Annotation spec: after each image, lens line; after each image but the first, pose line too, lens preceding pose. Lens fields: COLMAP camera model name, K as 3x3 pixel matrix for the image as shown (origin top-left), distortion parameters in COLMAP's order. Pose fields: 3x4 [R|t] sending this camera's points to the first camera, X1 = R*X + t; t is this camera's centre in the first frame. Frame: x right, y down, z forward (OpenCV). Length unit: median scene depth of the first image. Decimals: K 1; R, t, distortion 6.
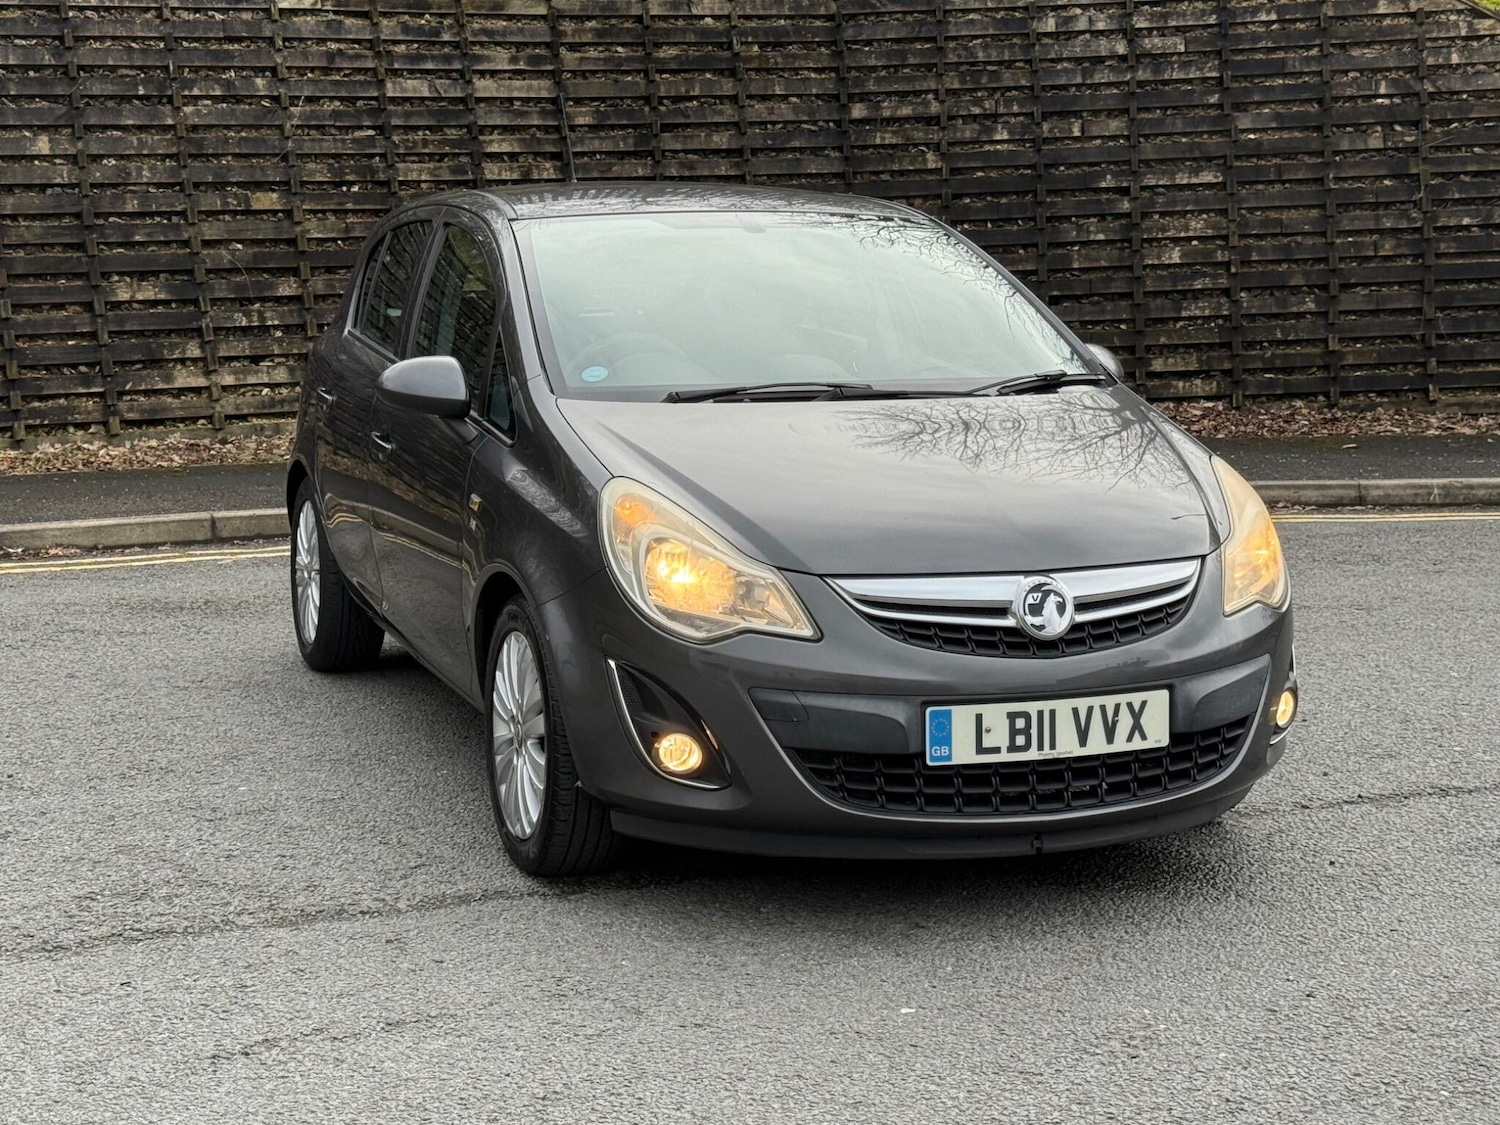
lens RADIAL K [[2494.1, 0, 759.8], [0, 2494.1, 562.5], [0, 0, 1]] dist [0.176566, -0.258358]
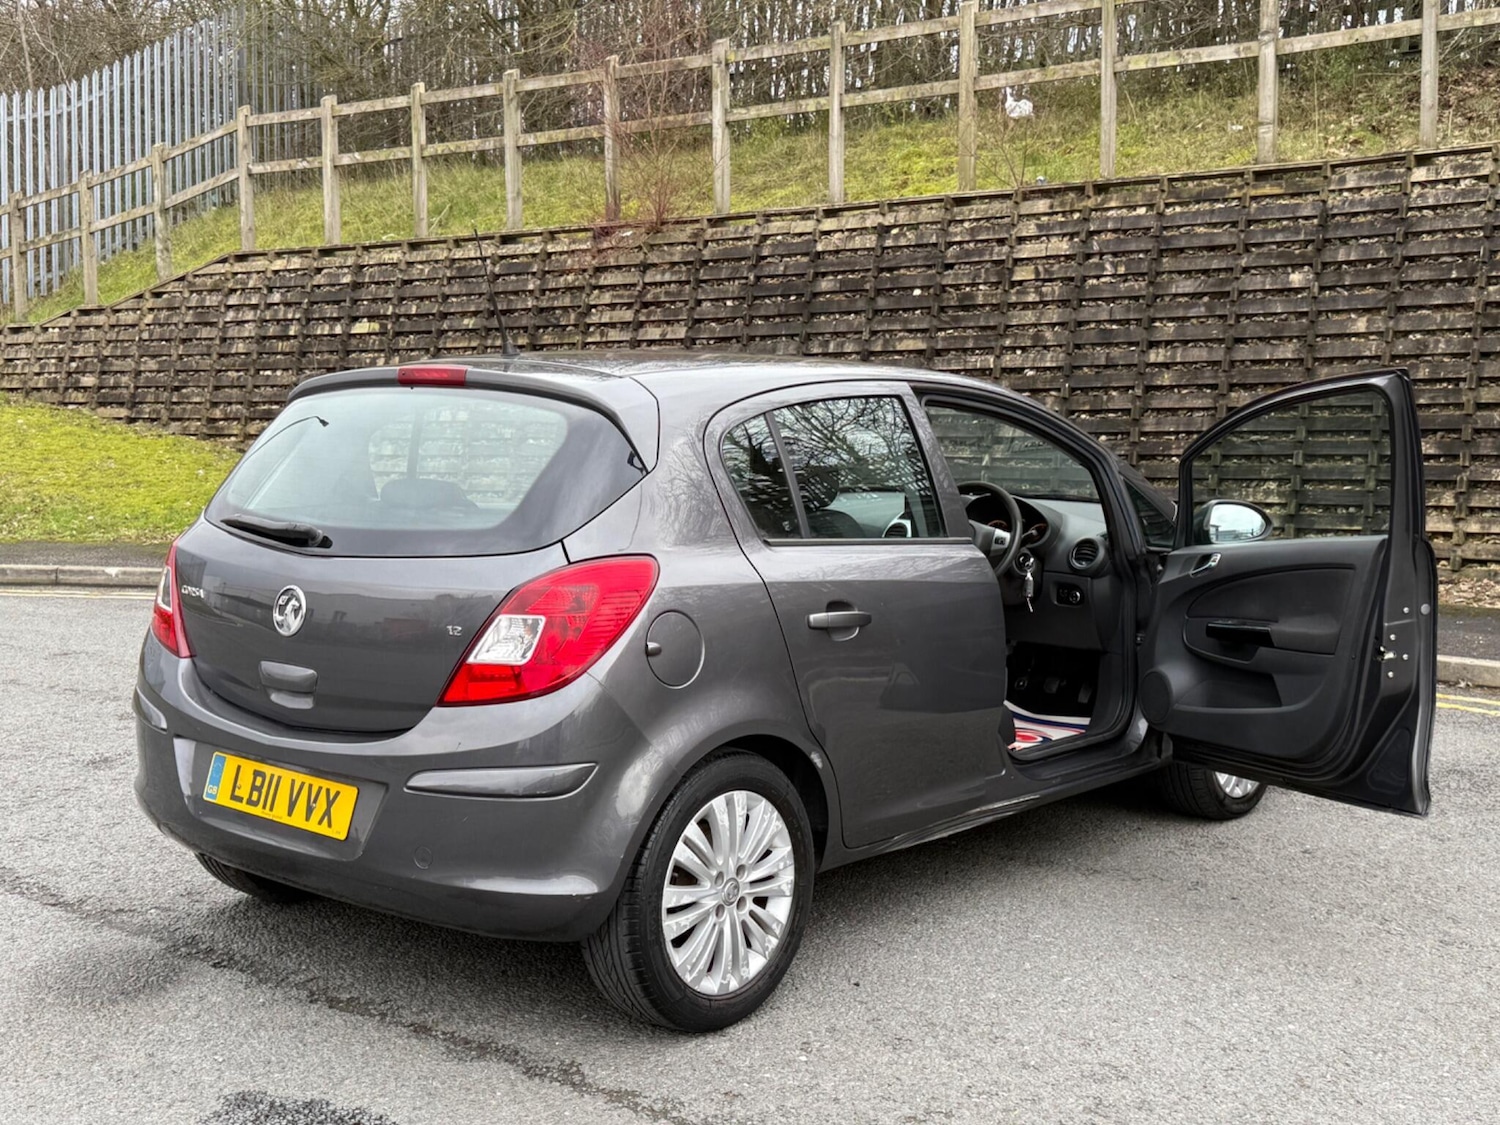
lens RADIAL K [[1800.0, 0, 753.5], [0, 1800.0, 566.9], [0, 0, 1]] dist [0.230729, -0.569516]
pose [[0.435701, 0.096779, -0.894874, 0.362248], [-0.127612, 0.990802, 0.045021, -0.048919], [0.891000, 0.094581, 0.444043, 0.338411]]
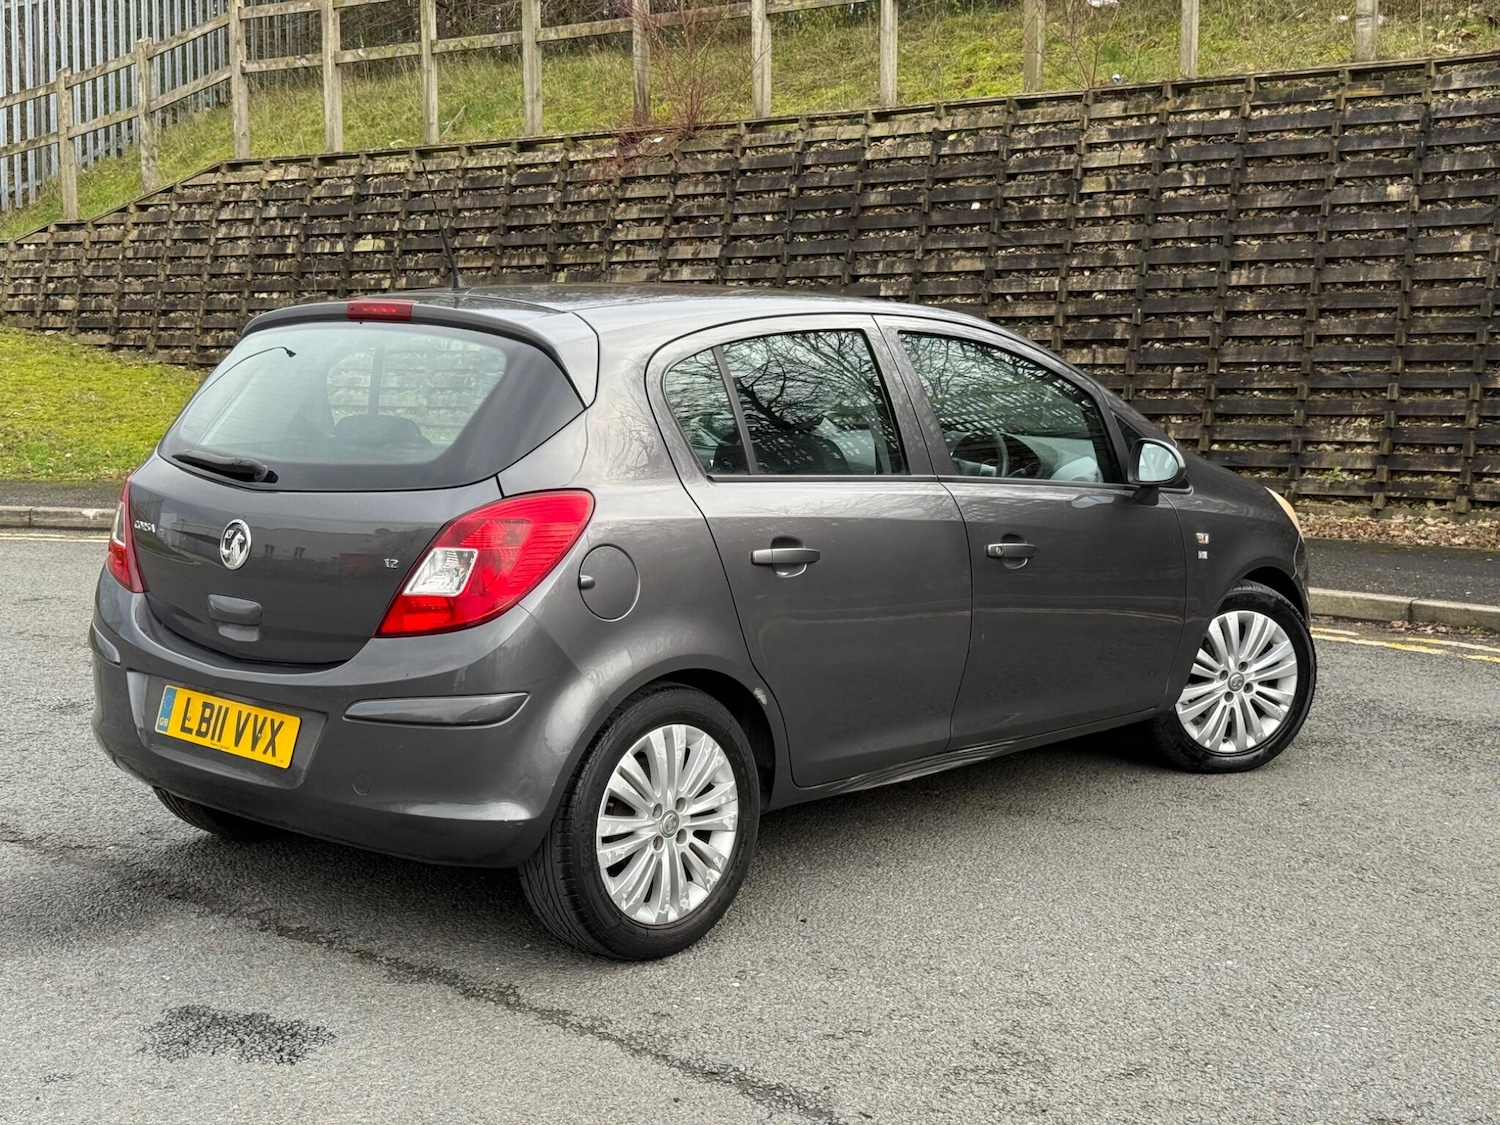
lens RADIAL K [[2095.4, 0, 756.9], [0, 2095.4, 559.5], [0, 0, 1]] dist [0.226764, -0.537712]
pose [[0.399964, 0.116673, -0.909074, 0.414170], [-0.130021, 0.989056, 0.069733, -0.051556], [0.907261, 0.090309, 0.410757, 0.338105]]
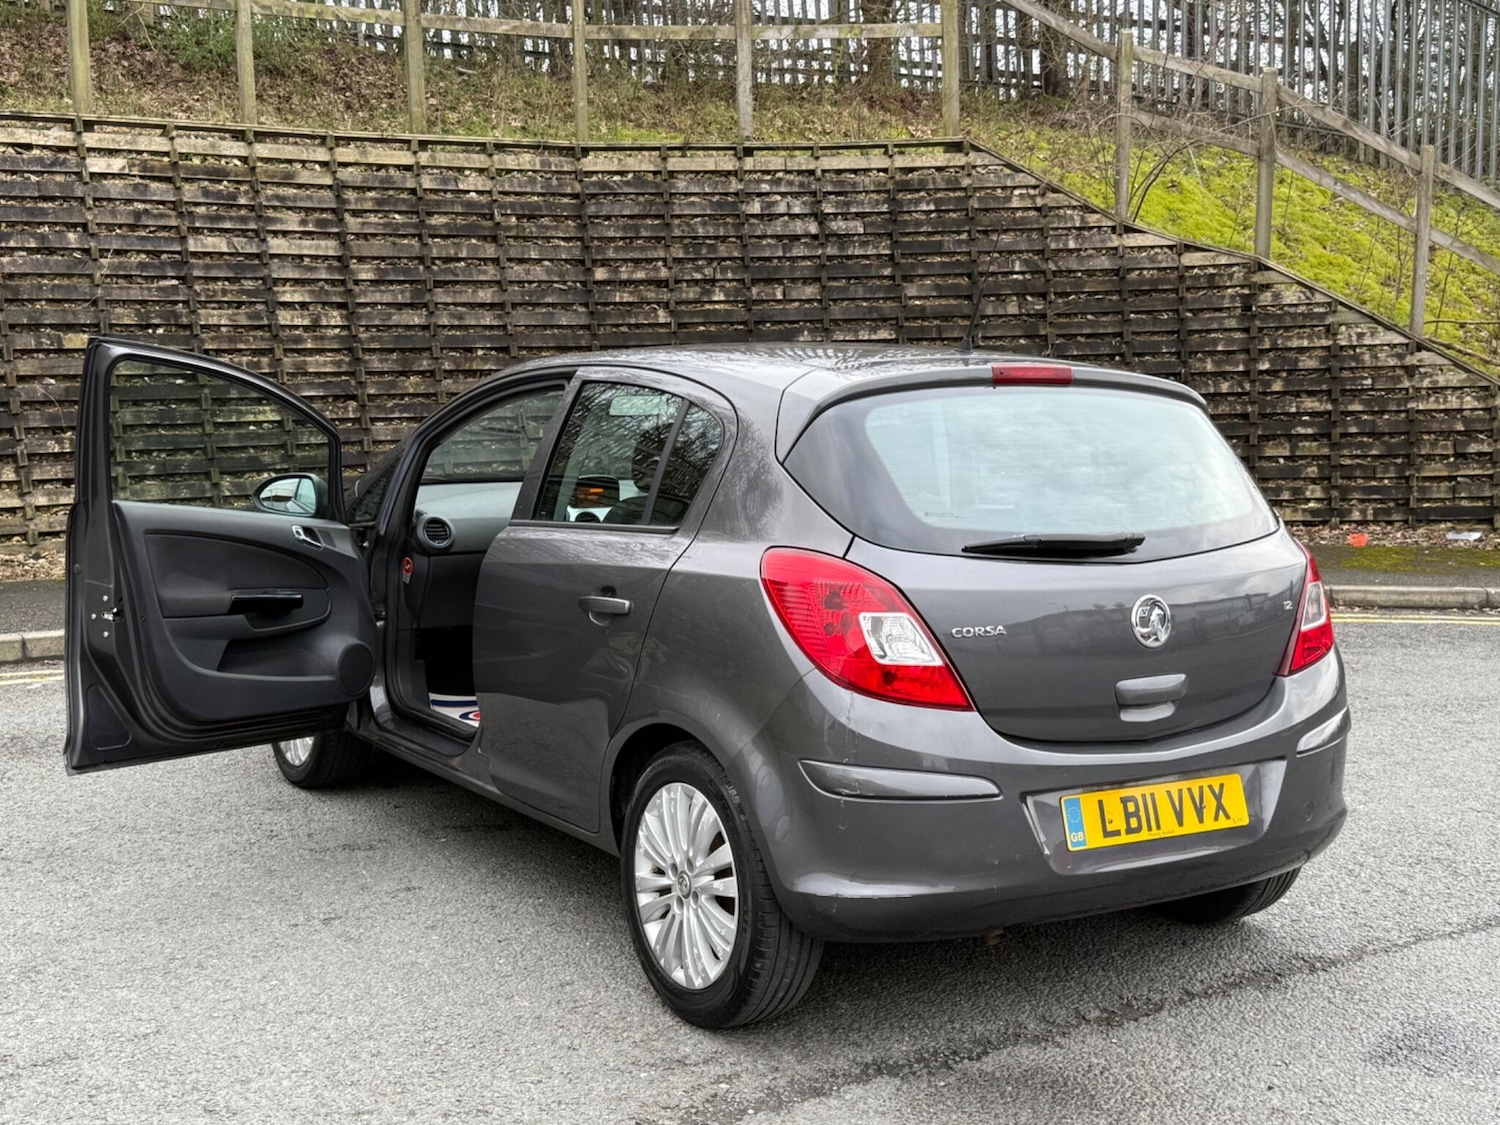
lens RADIAL K [[1799.2, 0, 761.8], [0, 1799.2, 567.5], [0, 0, 1]] dist [0.224641, -0.553120]
pose [[0.987170, -0.006877, 0.159527, -0.025283], [0.009935, 0.999782, -0.018381, -0.023700], [-0.159366, 0.019730, 0.987022, 0.139430]]
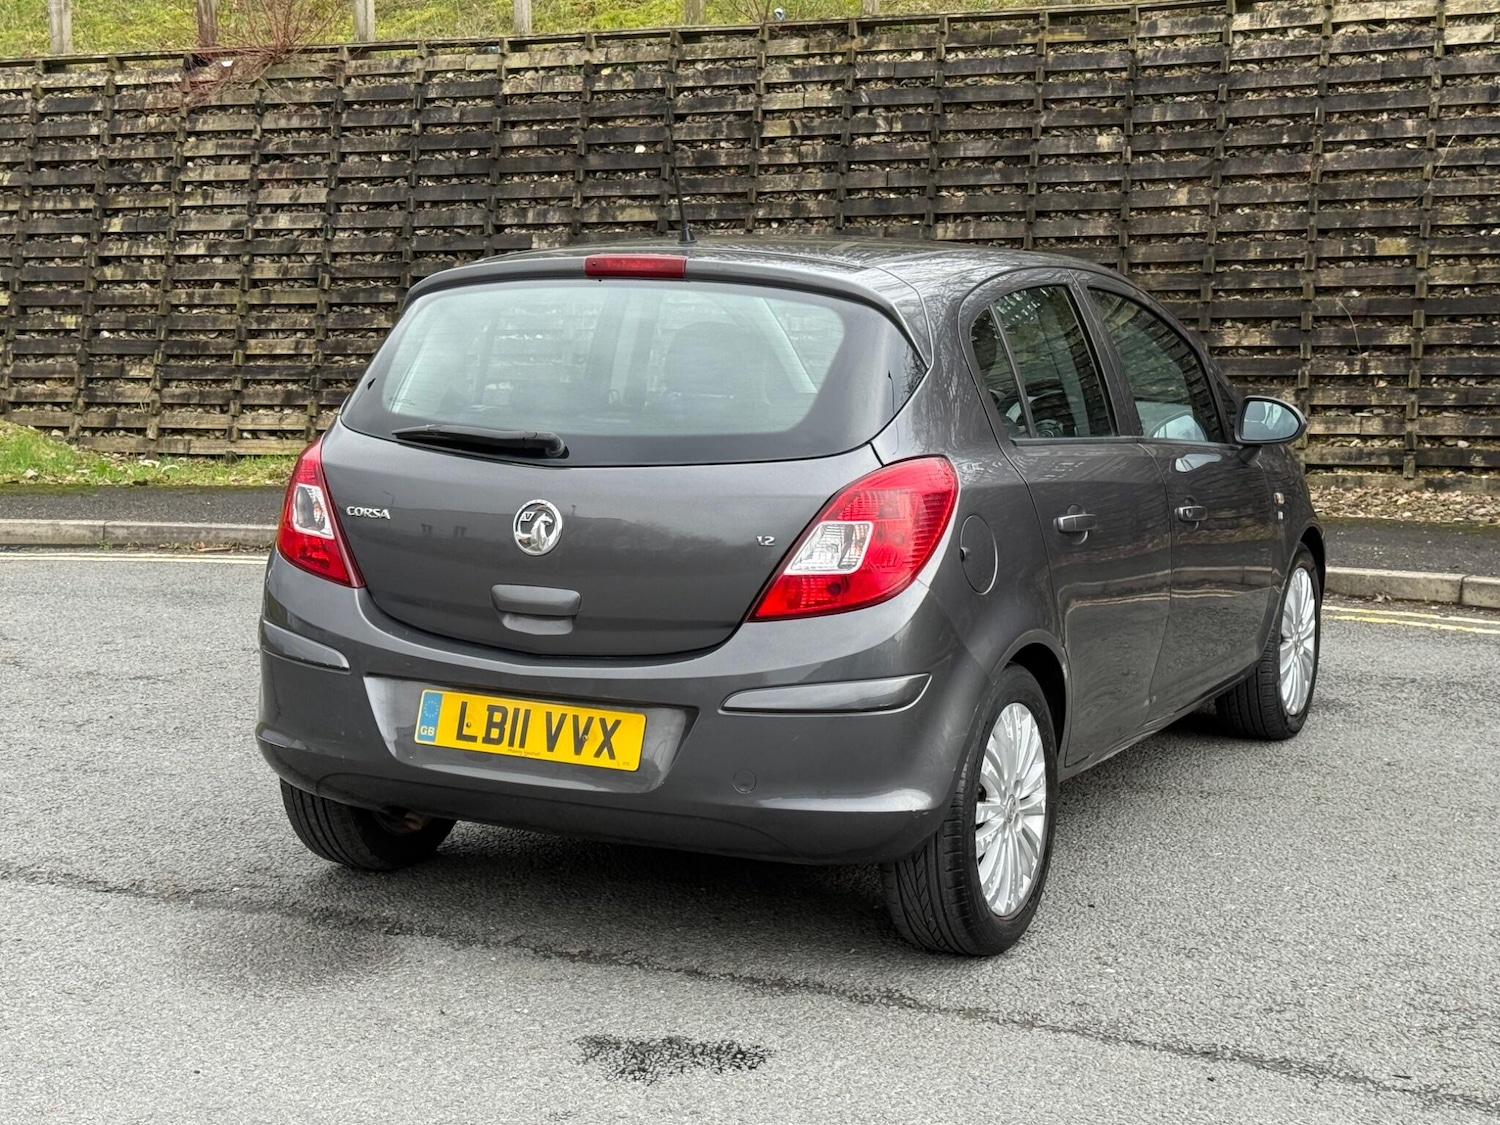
lens RADIAL K [[2423.5, 0, 736.5], [0, 2423.5, 561.0], [0, 0, 1]] dist [0.175976, -0.263002]
pose [[0.642378, 0.100446, -0.759777, 0.357524], [-0.109361, 0.993243, 0.038848, -0.031885], [0.758545, 0.058135, 0.649022, 0.198564]]
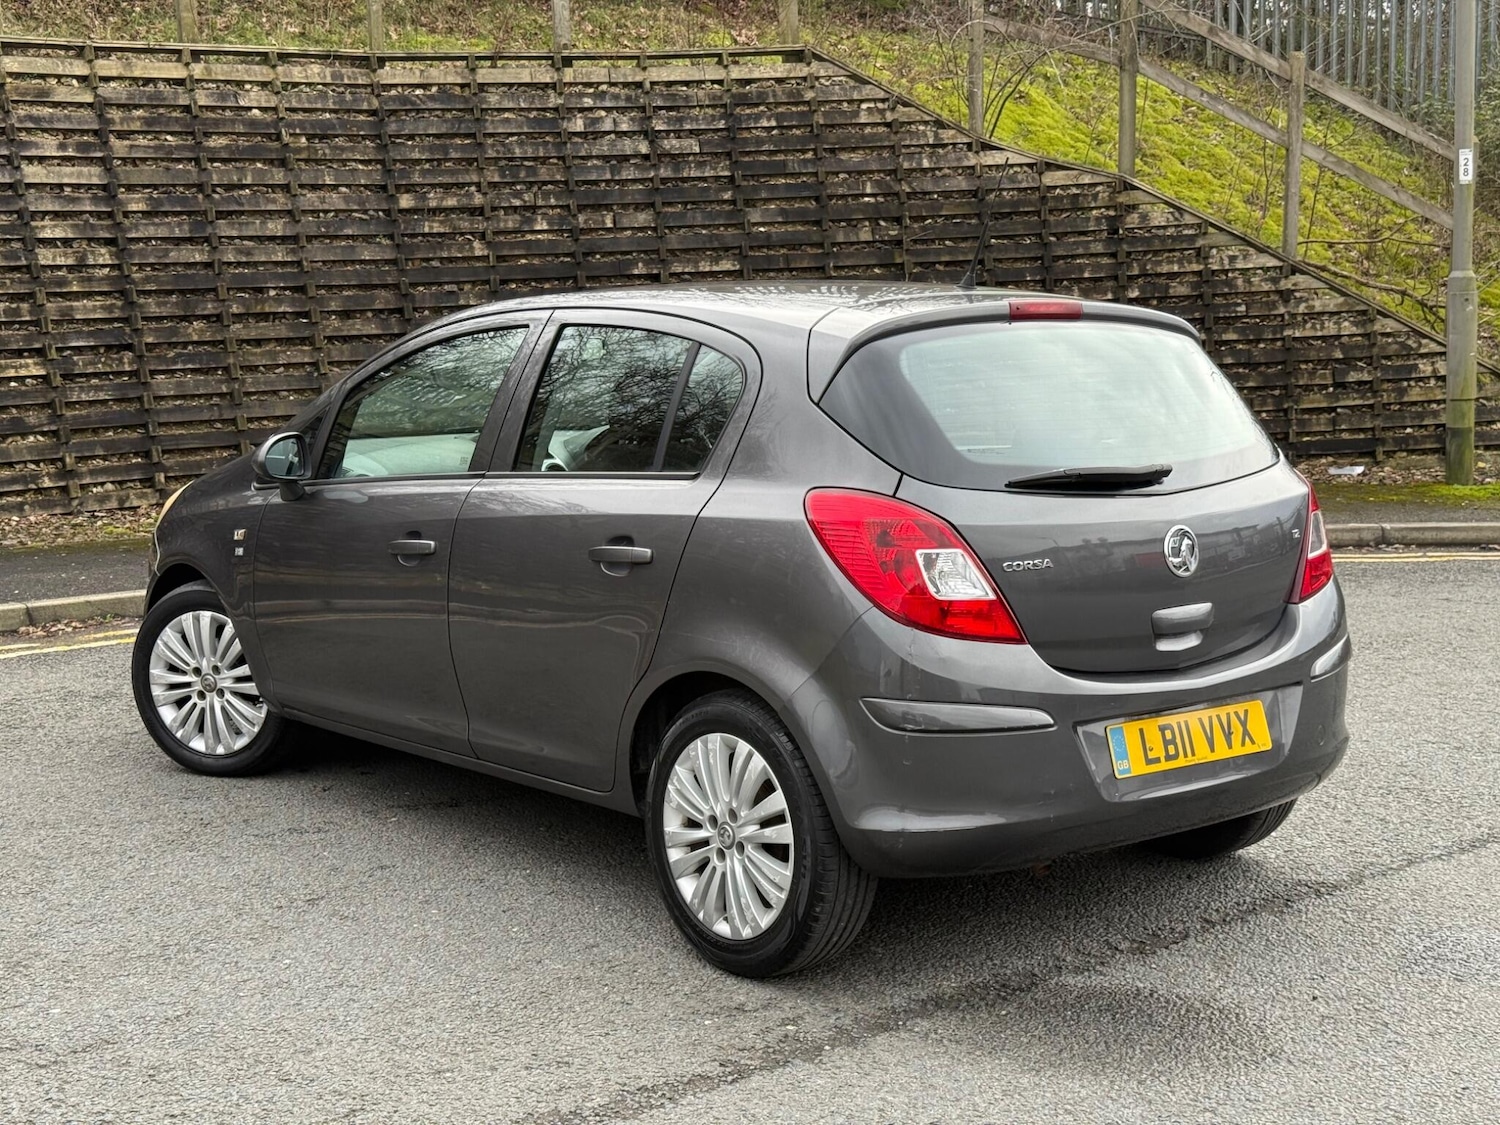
lens RADIAL K [[2092.0, 0, 757.4], [0, 2092.0, 557.2], [0, 0, 1]] dist [0.220663, -0.528317]
pose [[0.960159, -0.041977, 0.276282, -0.074928], [0.044776, 0.998990, -0.003826, -0.020813], [-0.275842, 0.016045, 0.961069, 0.108769]]
